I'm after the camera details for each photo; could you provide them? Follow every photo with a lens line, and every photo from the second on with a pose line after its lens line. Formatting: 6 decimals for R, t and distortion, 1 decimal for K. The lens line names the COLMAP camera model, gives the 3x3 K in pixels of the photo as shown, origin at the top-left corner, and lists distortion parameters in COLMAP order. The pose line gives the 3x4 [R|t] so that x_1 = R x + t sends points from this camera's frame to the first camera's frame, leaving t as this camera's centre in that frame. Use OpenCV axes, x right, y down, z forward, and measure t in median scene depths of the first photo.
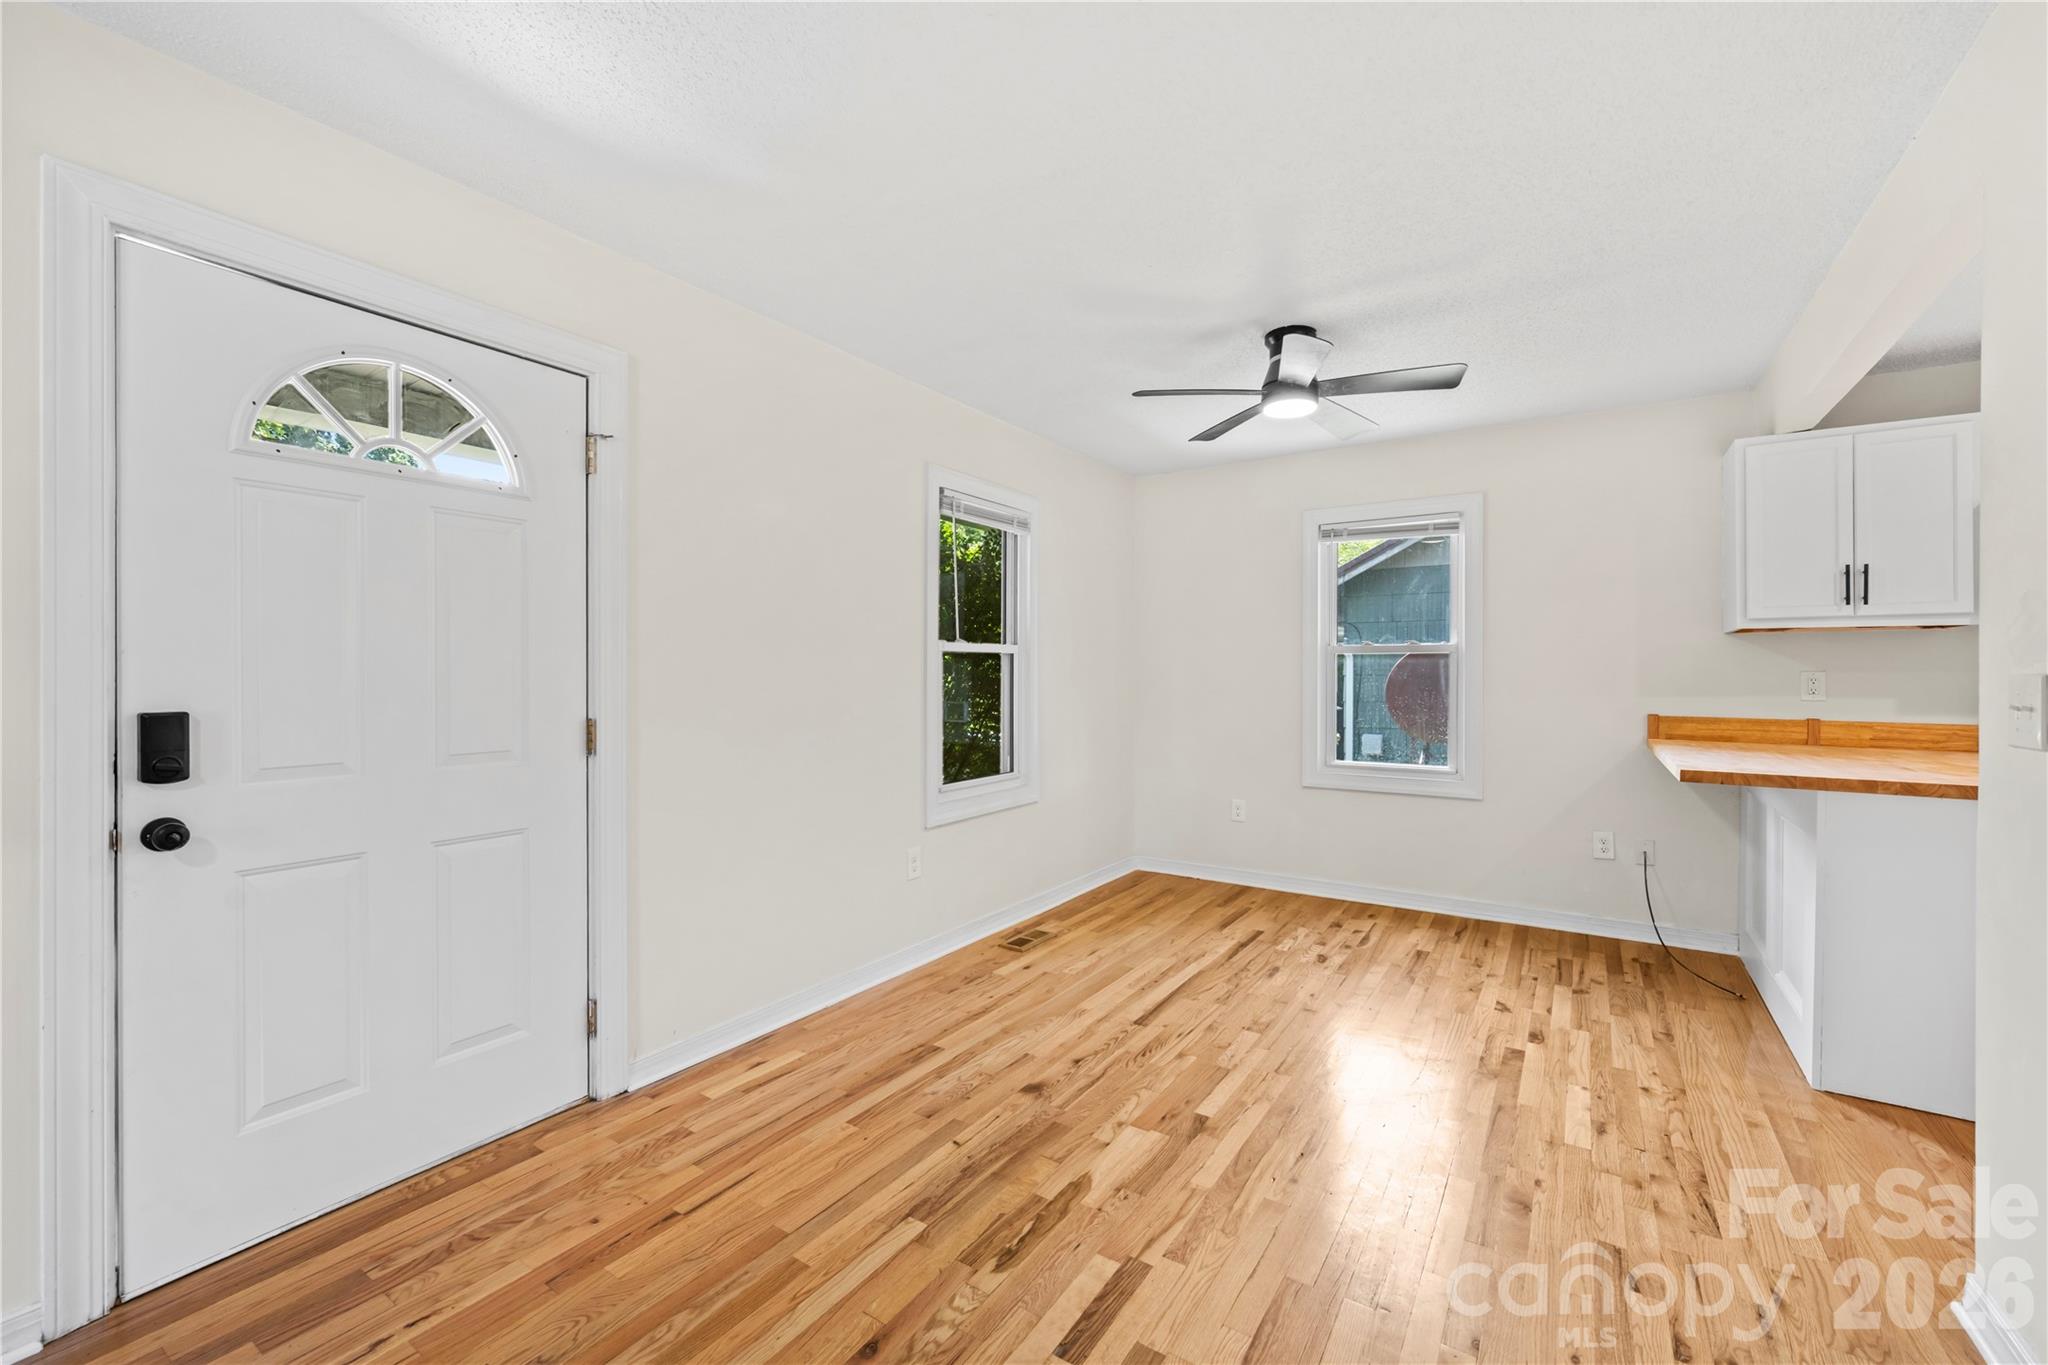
lens RADIAL K [[820.2, 0, 1033.9], [0, 820.2, 679.6], [0, 0, 1]] dist [0.001737, -0.000321]
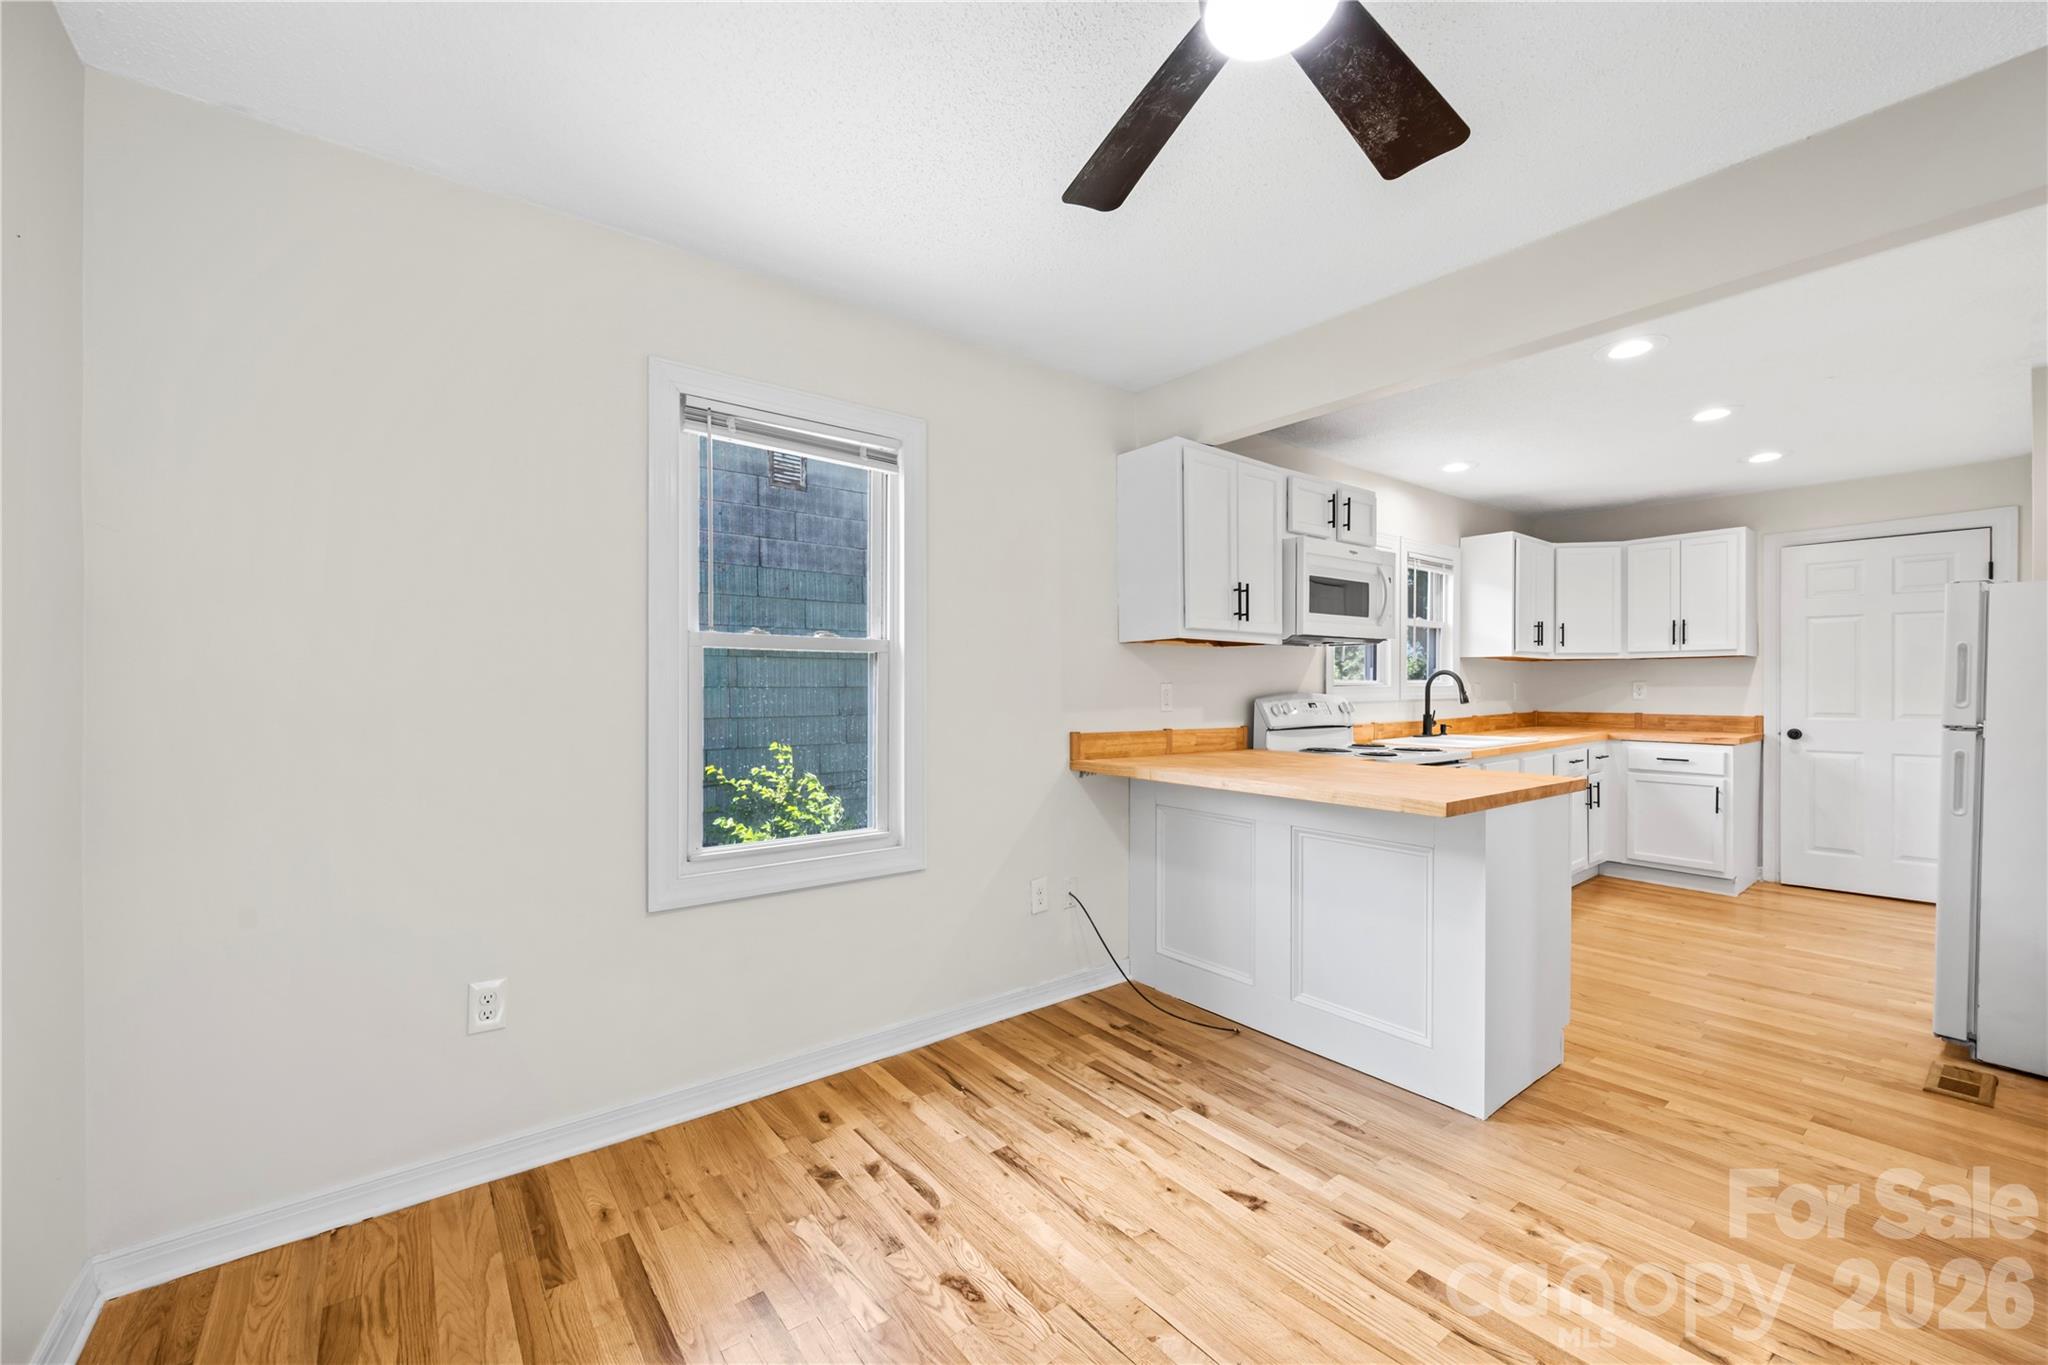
lens RADIAL K [[820.2, 0, 1021.9], [0, 820.2, 681.7], [0, 0, 1]] dist [0.001737, -0.000321]
pose [[0.319035, 0.003433, 0.947737, -0.092048], [-0.000458, 0.999994, -0.003468, -0.007651], [-0.947743, 0.000672, 0.319035, 0.853484]]
